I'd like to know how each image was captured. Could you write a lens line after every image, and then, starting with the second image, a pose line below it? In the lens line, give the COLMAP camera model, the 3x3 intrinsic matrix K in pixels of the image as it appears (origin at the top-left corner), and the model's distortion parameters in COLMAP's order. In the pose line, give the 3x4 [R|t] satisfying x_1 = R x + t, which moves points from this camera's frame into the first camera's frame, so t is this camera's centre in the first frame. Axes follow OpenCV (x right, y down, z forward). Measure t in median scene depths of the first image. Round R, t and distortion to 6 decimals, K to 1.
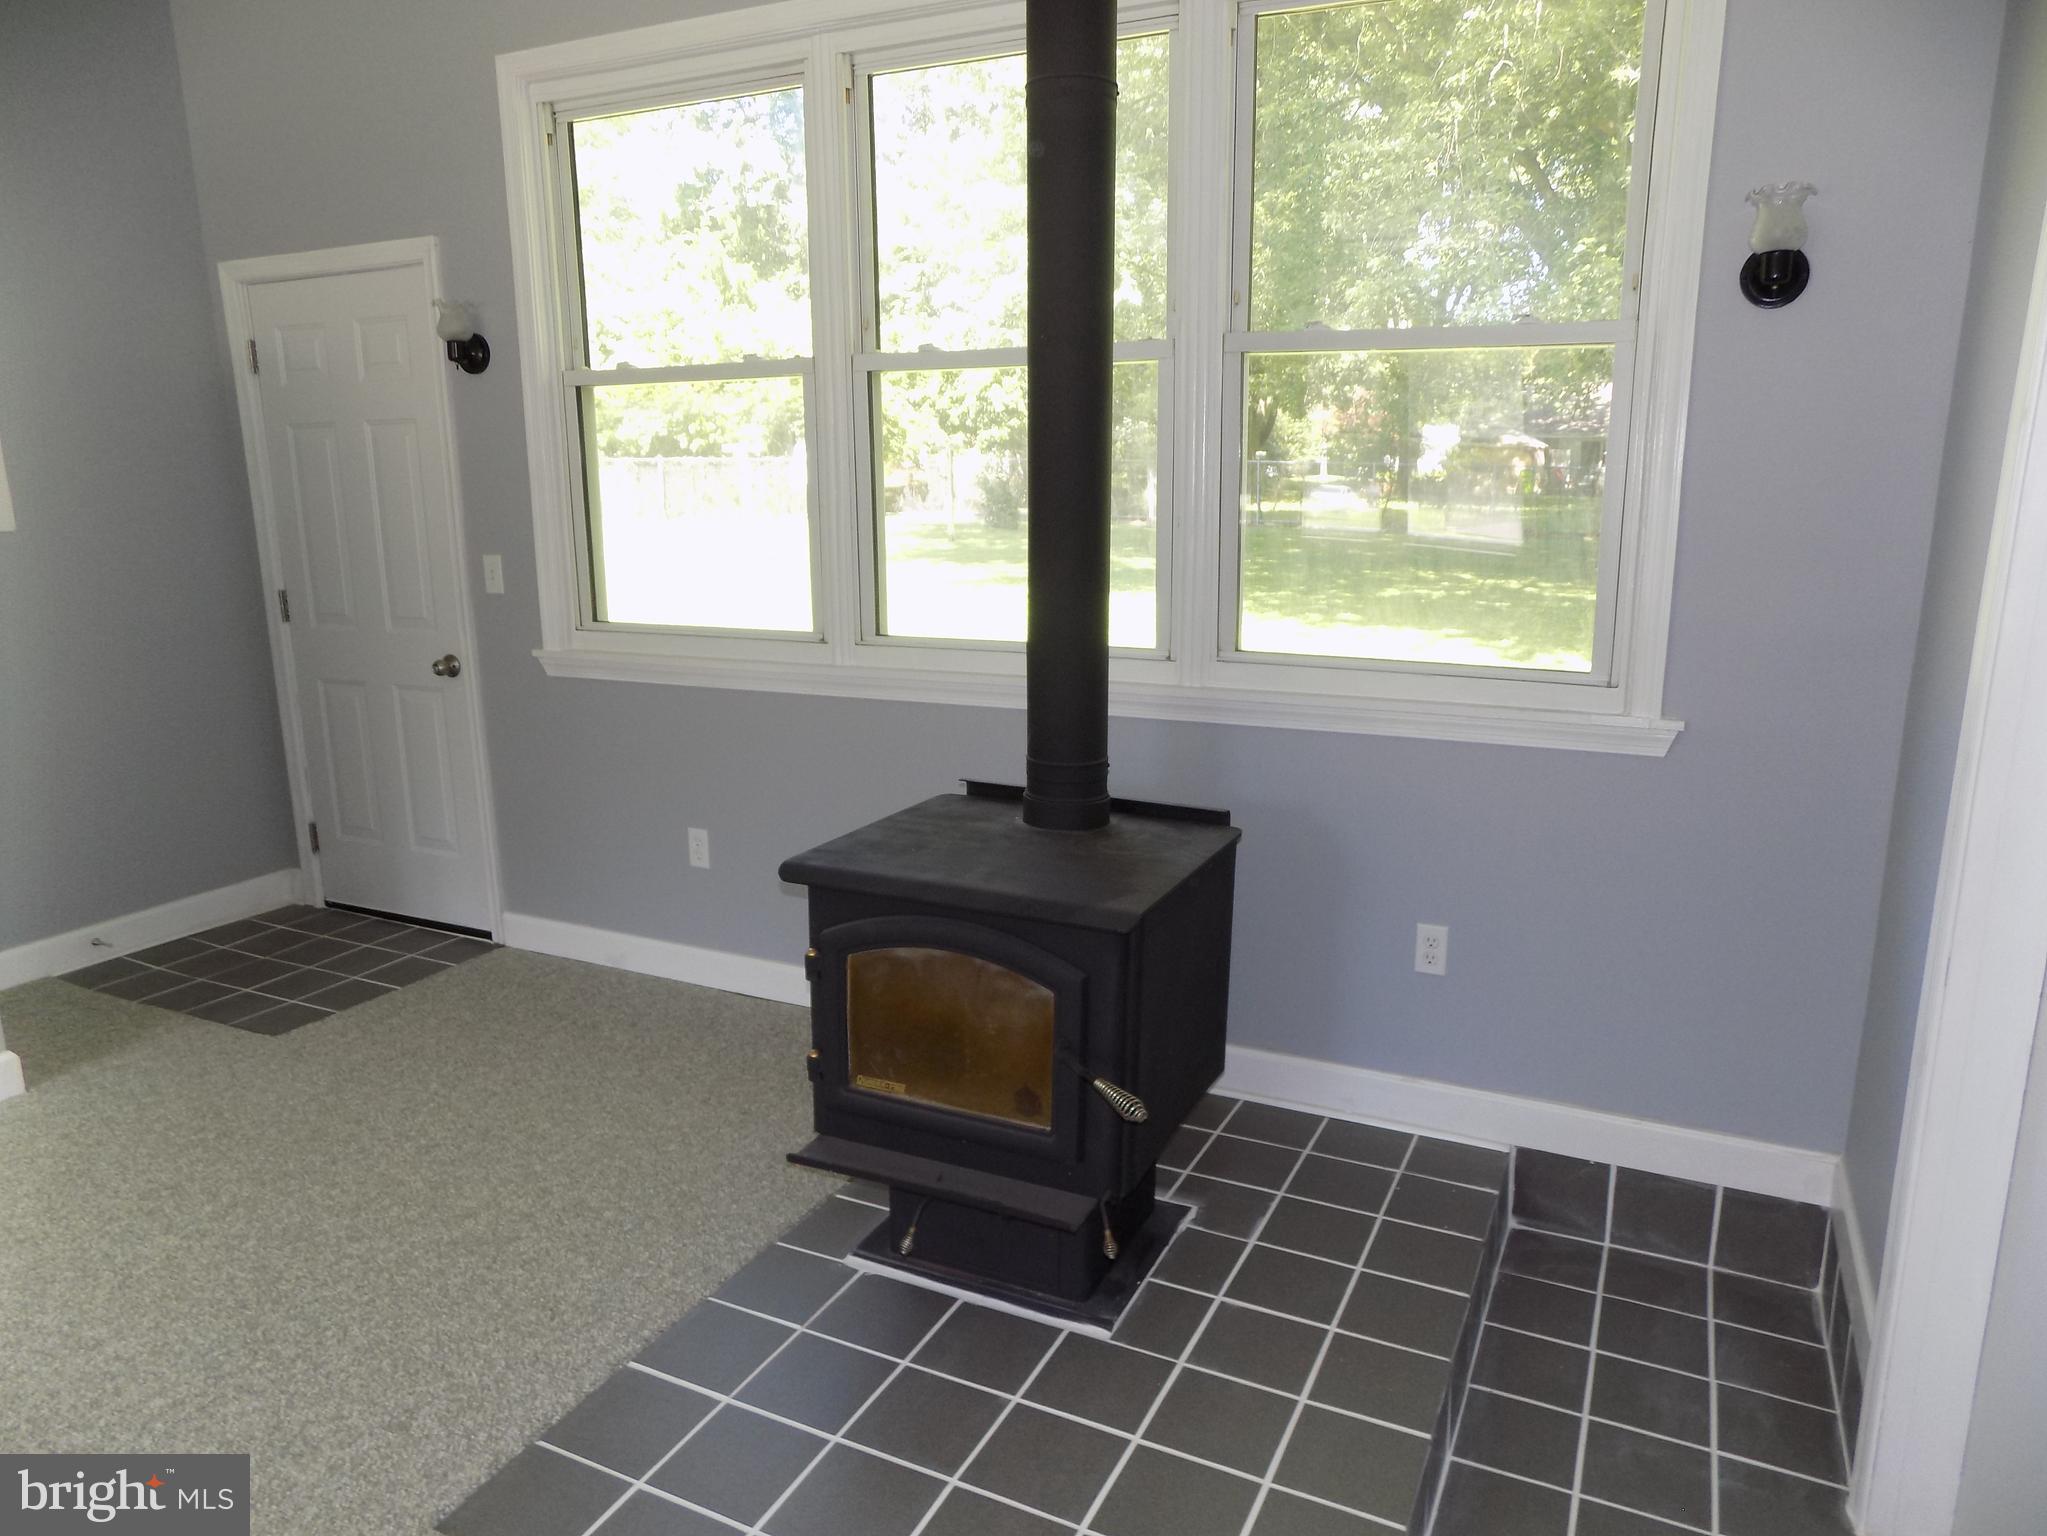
lens RADIAL K [[1379.5, 0, 1035.2], [0, 1379.5, 771.5], [0, 0, 1]] dist [-0.067684, 0.066365]
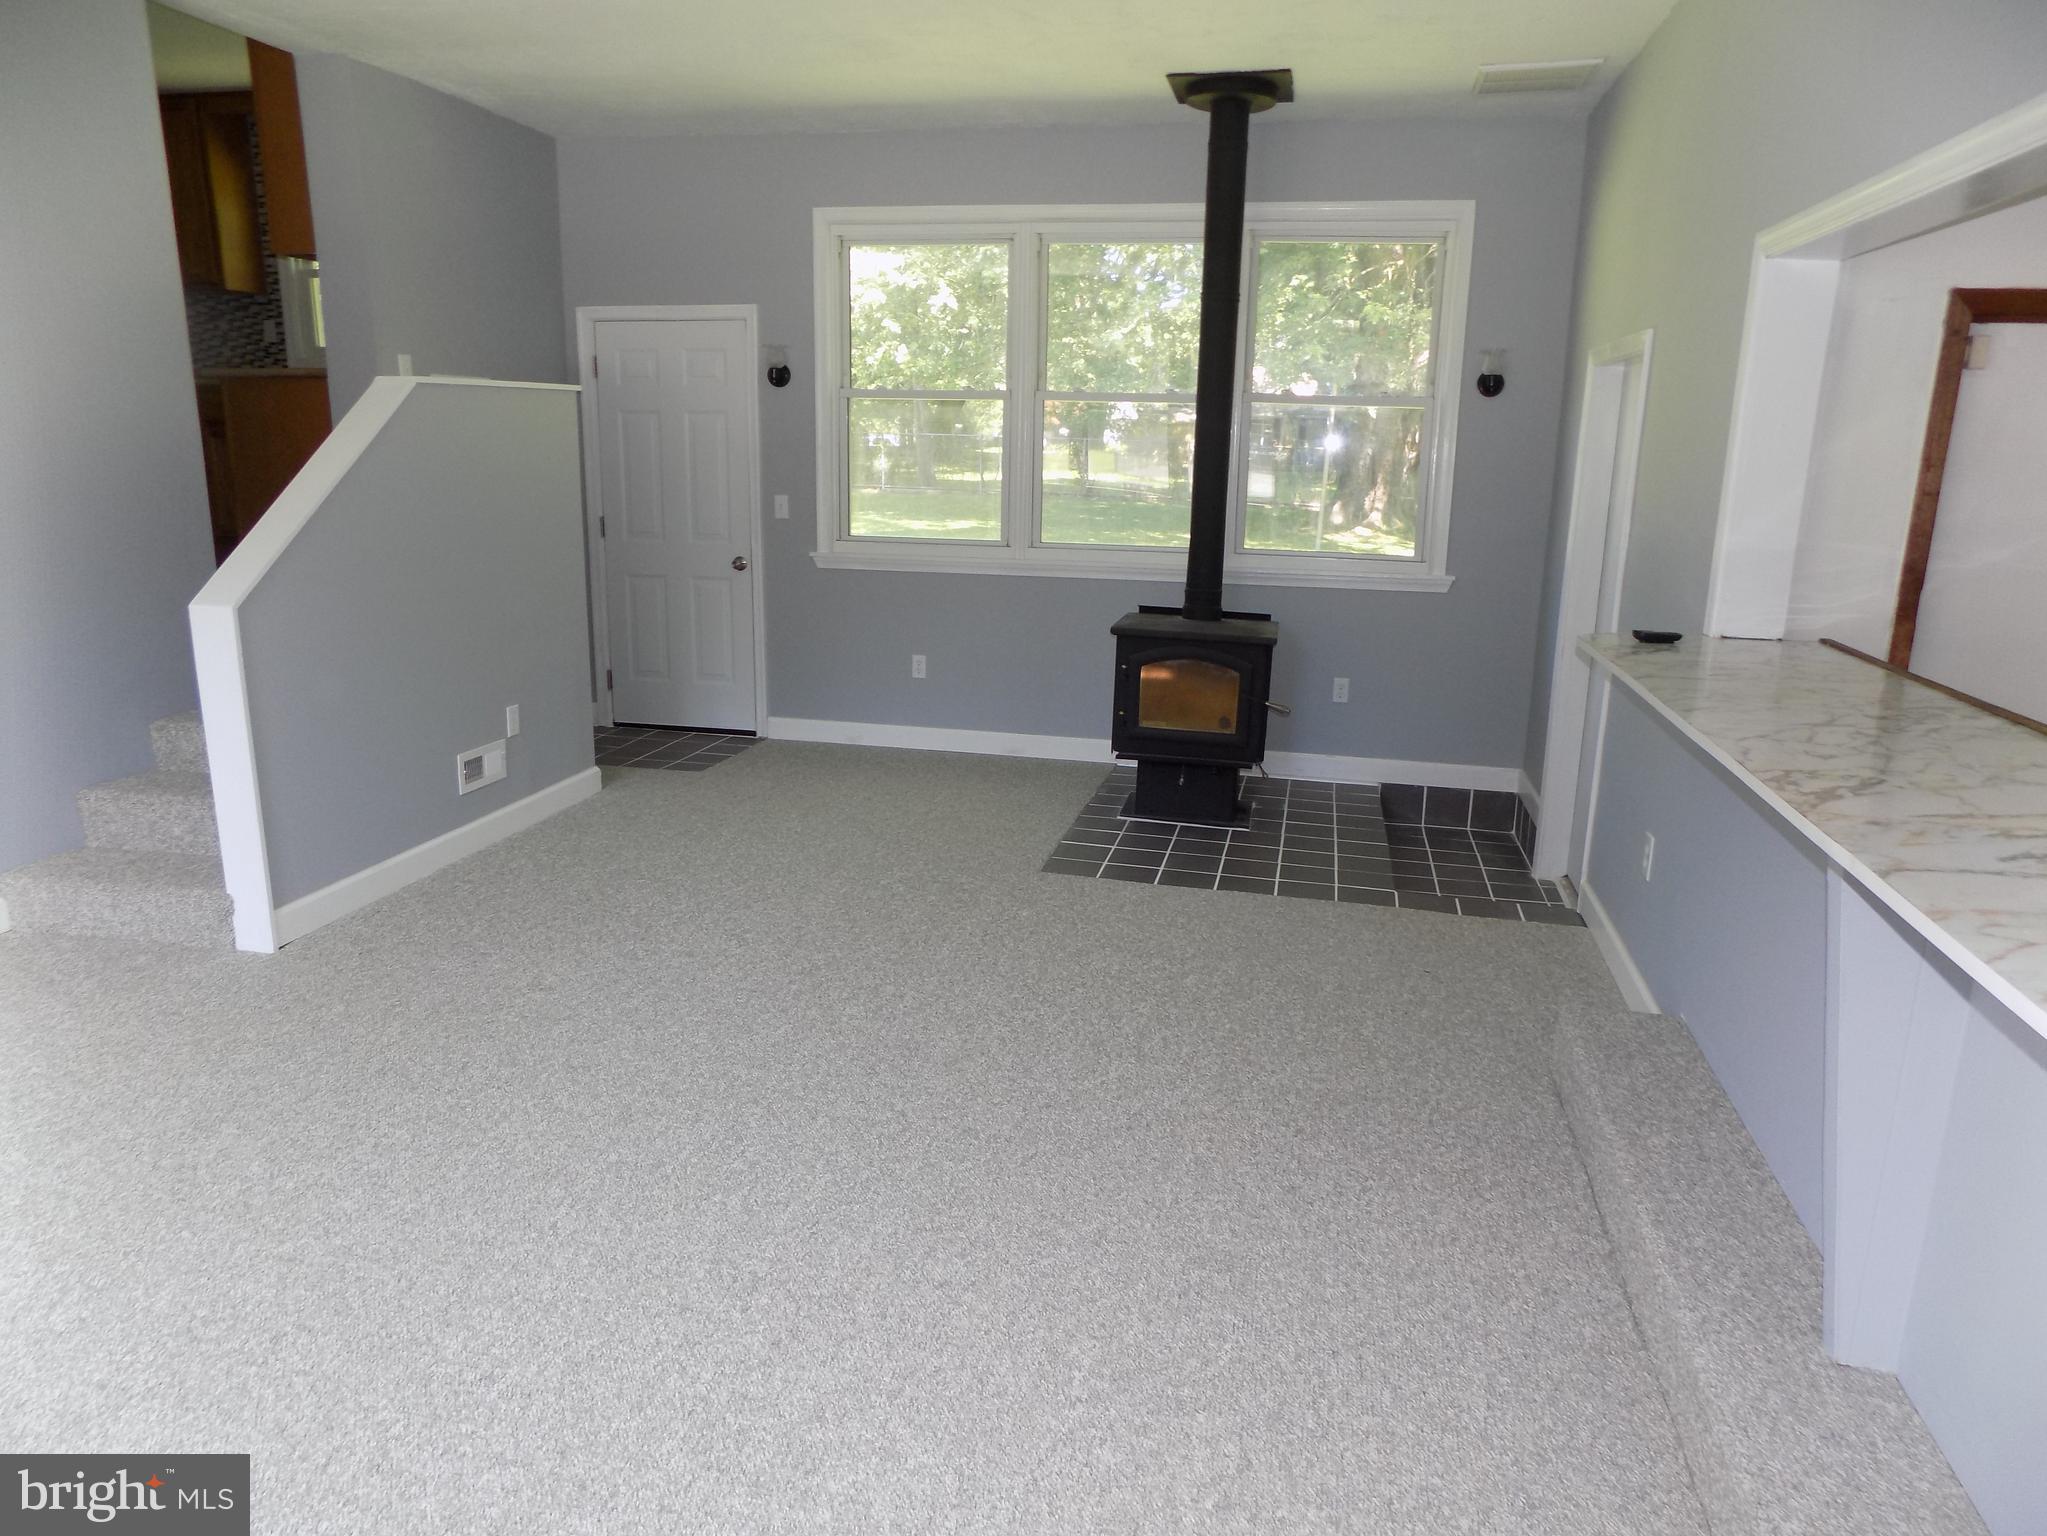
lens RADIAL K [[1379.5, 0, 1032.6], [0, 1379.5, 768.5], [0, 0, 1]] dist [-0.067684, 0.066365]
pose [[0.972664, -0.027919, 0.230535, -0.543698], [0.023548, 0.999487, 0.021689, 0.159430], [-0.231022, -0.015667, 0.972822, -0.775170]]
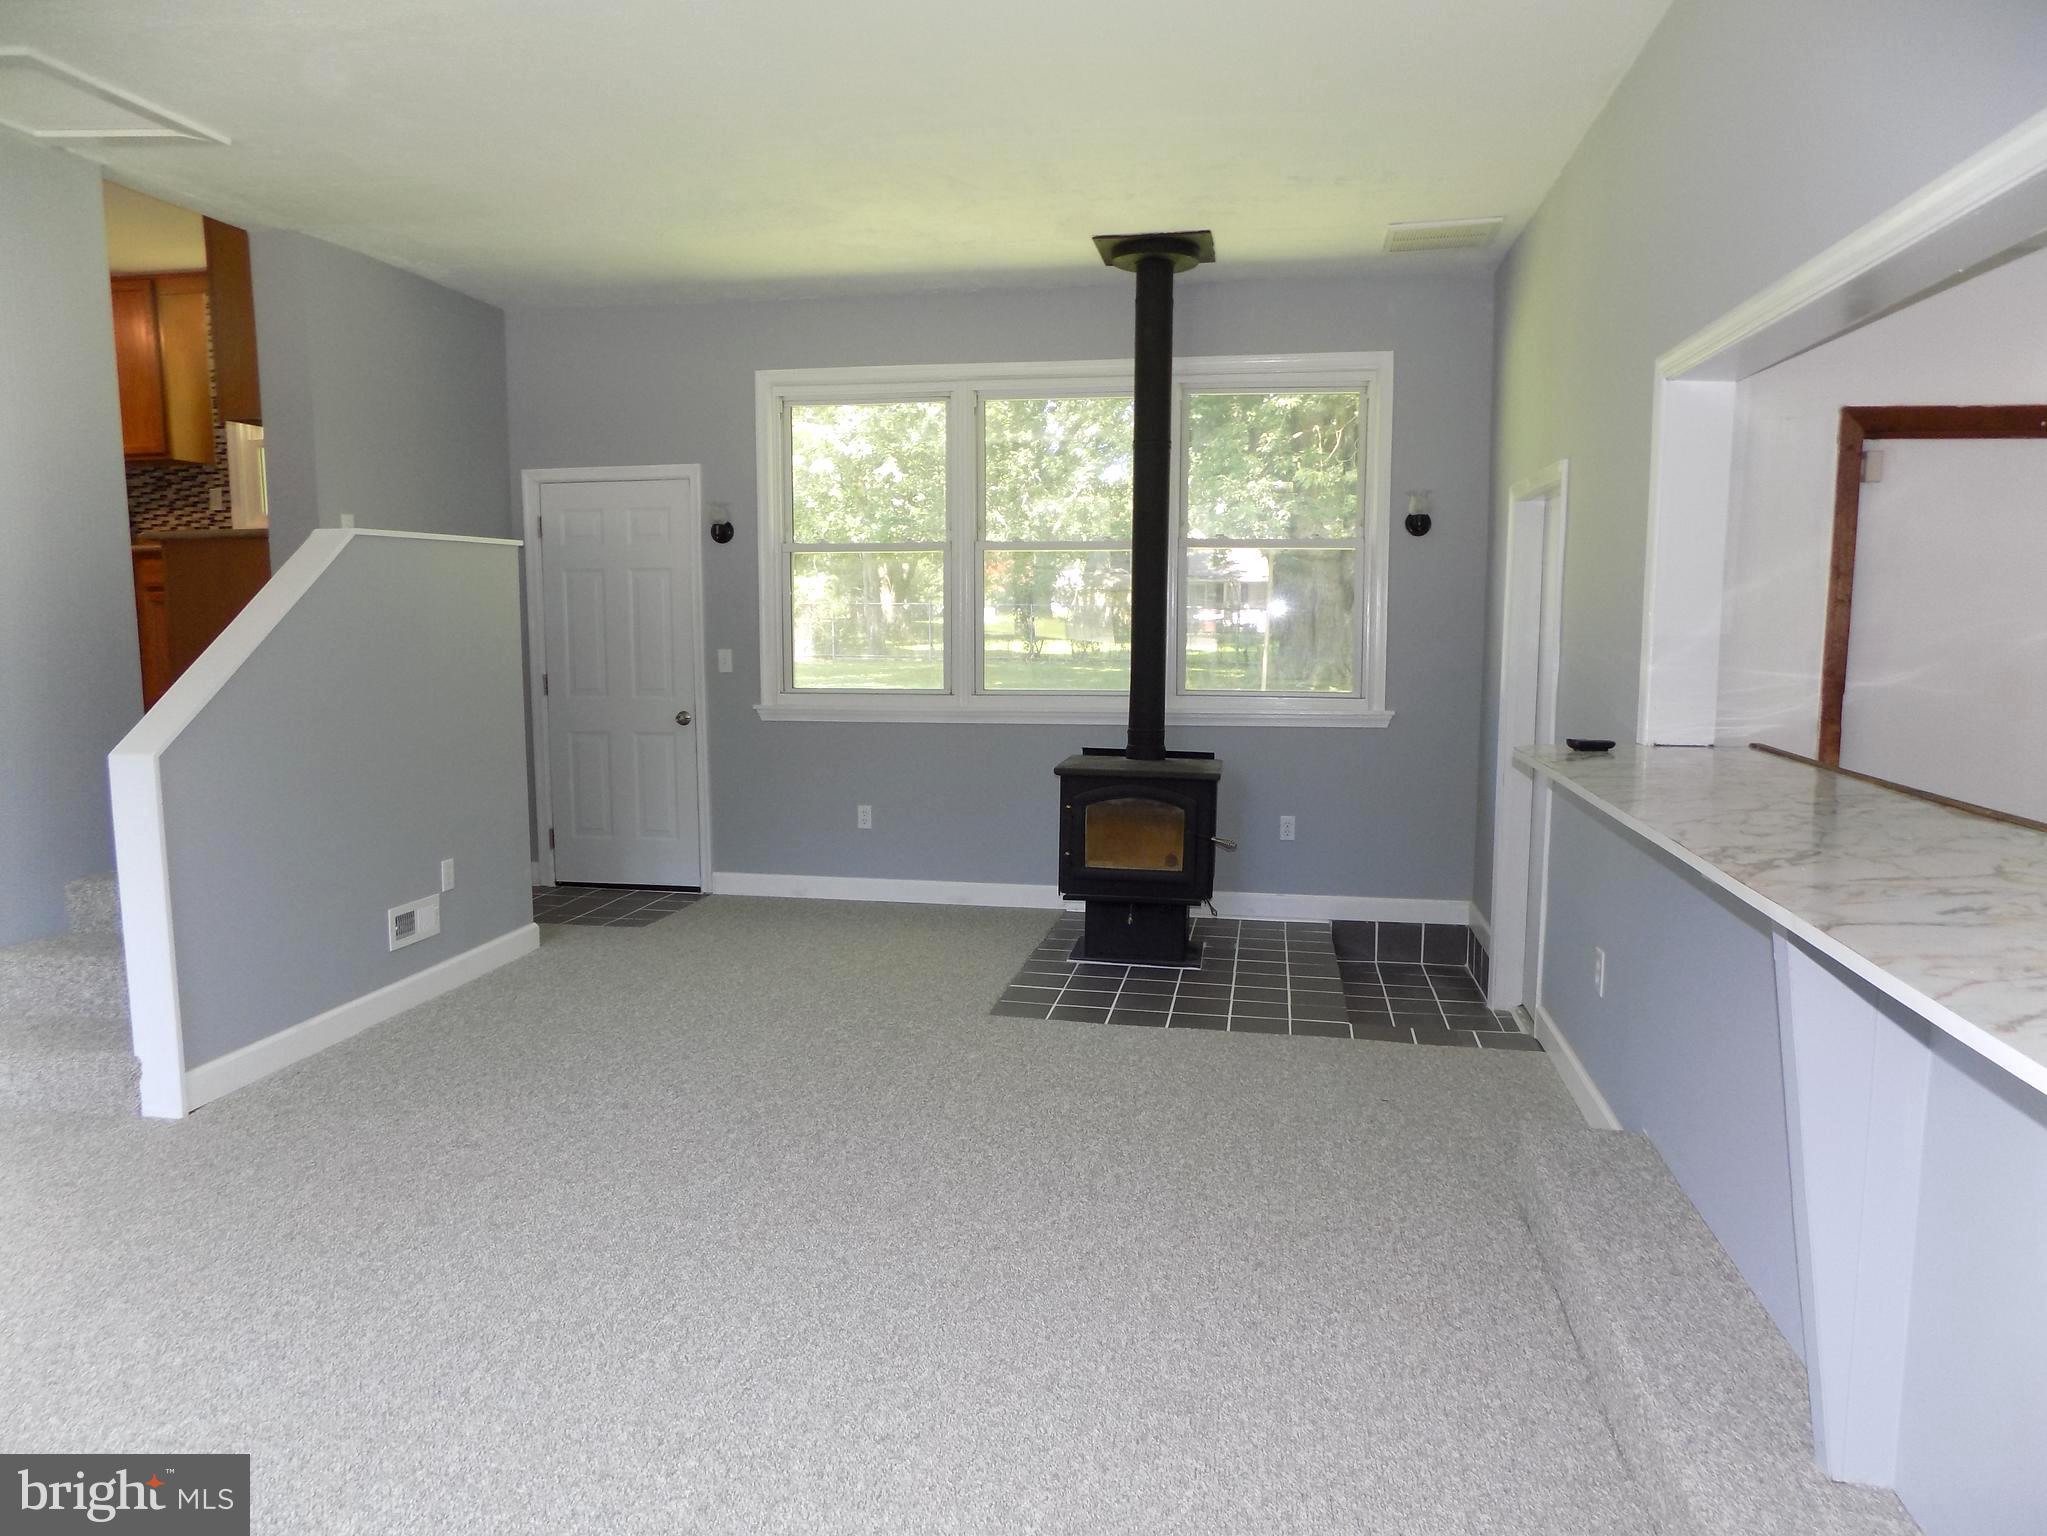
lens RADIAL K [[1379.5, 0, 1032.7], [0, 1379.5, 767.9], [0, 0, 1]] dist [-0.067684, 0.066365]
pose [[0.963917, -0.021425, 0.265338, -0.531676], [0.049250, 0.993902, -0.098661, 0.187155], [-0.261606, 0.108169, 0.959094, -0.765540]]
